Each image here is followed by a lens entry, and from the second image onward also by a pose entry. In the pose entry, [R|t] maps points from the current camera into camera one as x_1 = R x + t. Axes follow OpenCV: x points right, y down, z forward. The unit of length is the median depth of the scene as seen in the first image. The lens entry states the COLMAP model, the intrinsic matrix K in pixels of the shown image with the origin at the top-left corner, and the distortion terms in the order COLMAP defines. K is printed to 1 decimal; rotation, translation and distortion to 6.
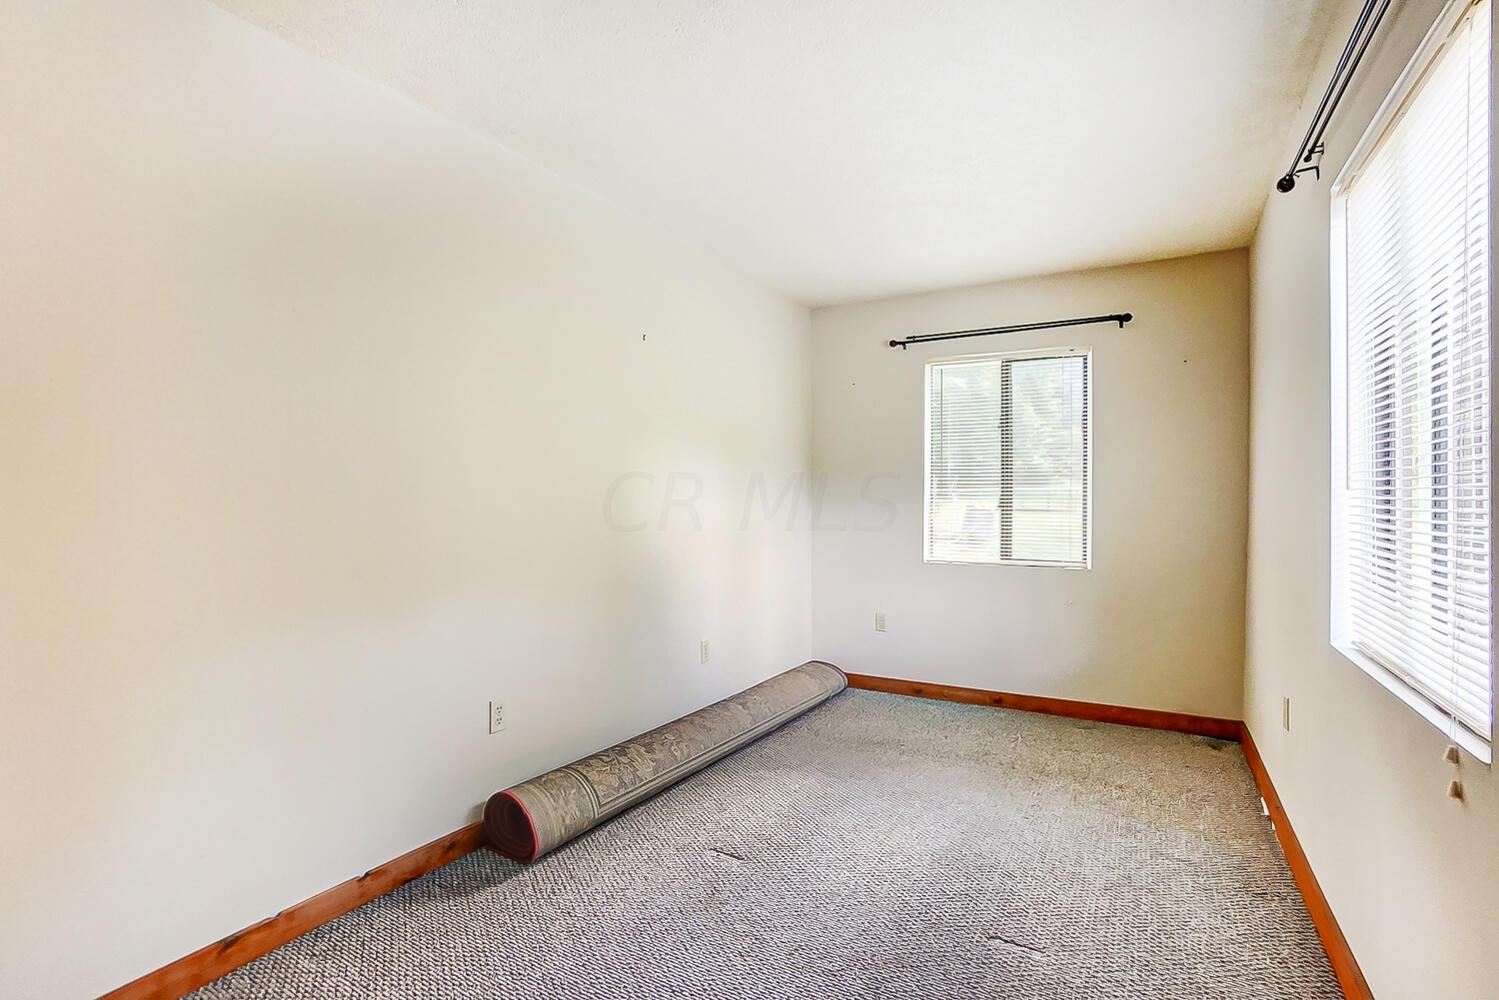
lens RADIAL K [[668.9, 0, 745.4], [0, 668.9, 497.4], [0, 0, 1]] dist [-0.041122, 0.007004]
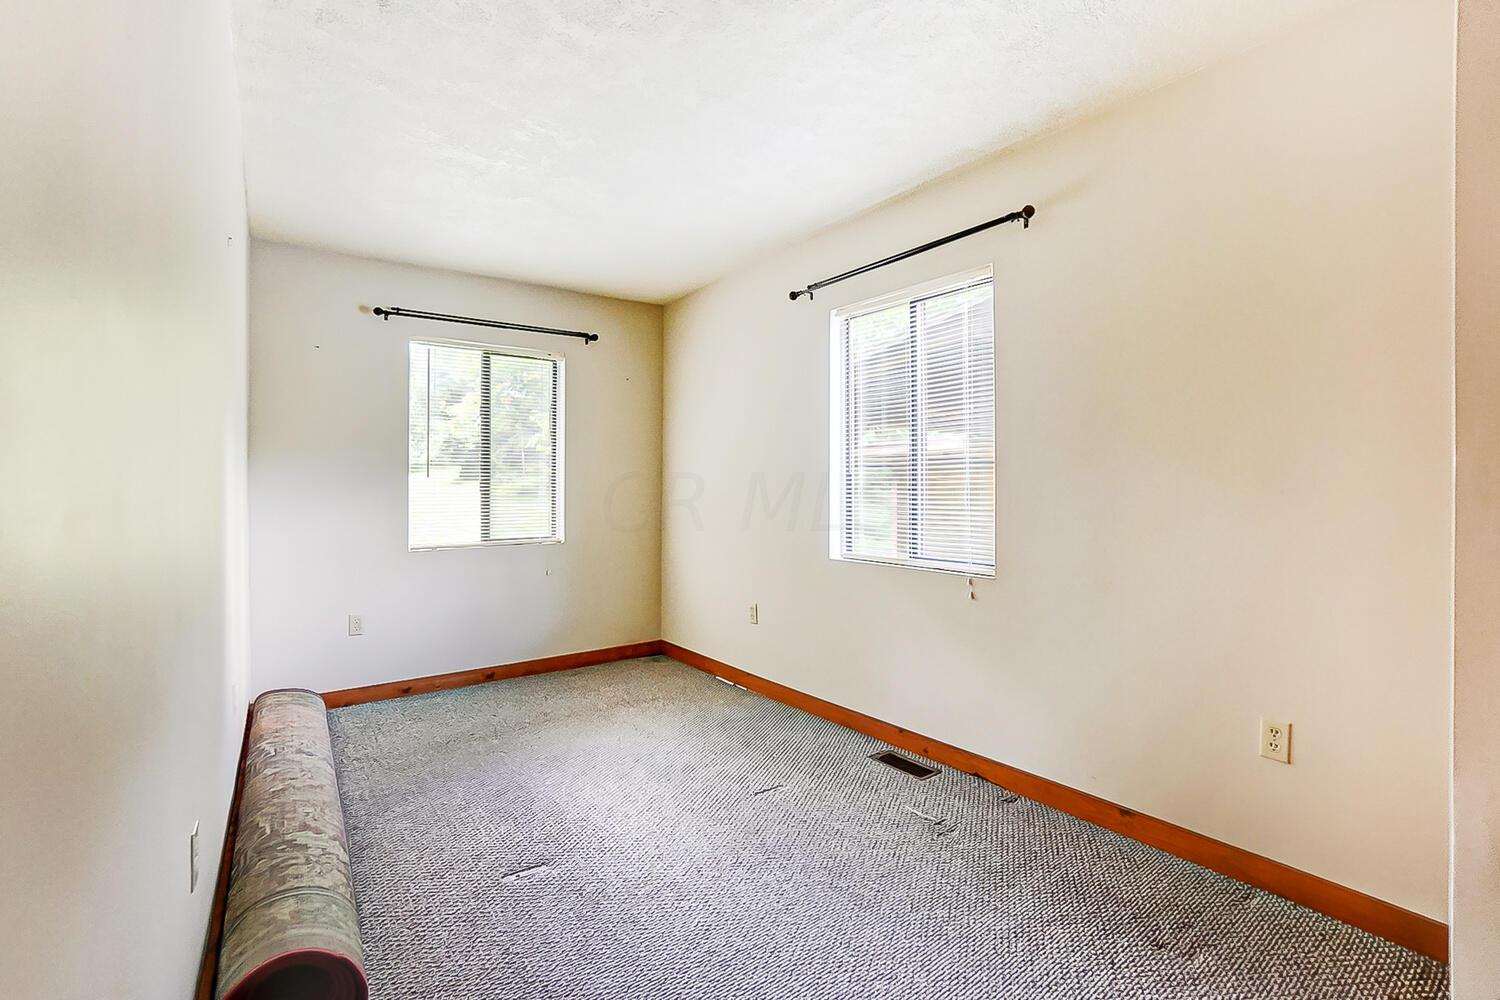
lens RADIAL K [[669.3, 0, 748.7], [0, 669.3, 490.9], [0, 0, 1]] dist [-0.041122, 0.007004]
pose [[0.417202, -0.012692, 0.908725, -0.405247], [0.002922, 0.999916, 0.012624, 0.001271], [-0.908809, -0.002612, 0.417204, 0.189653]]
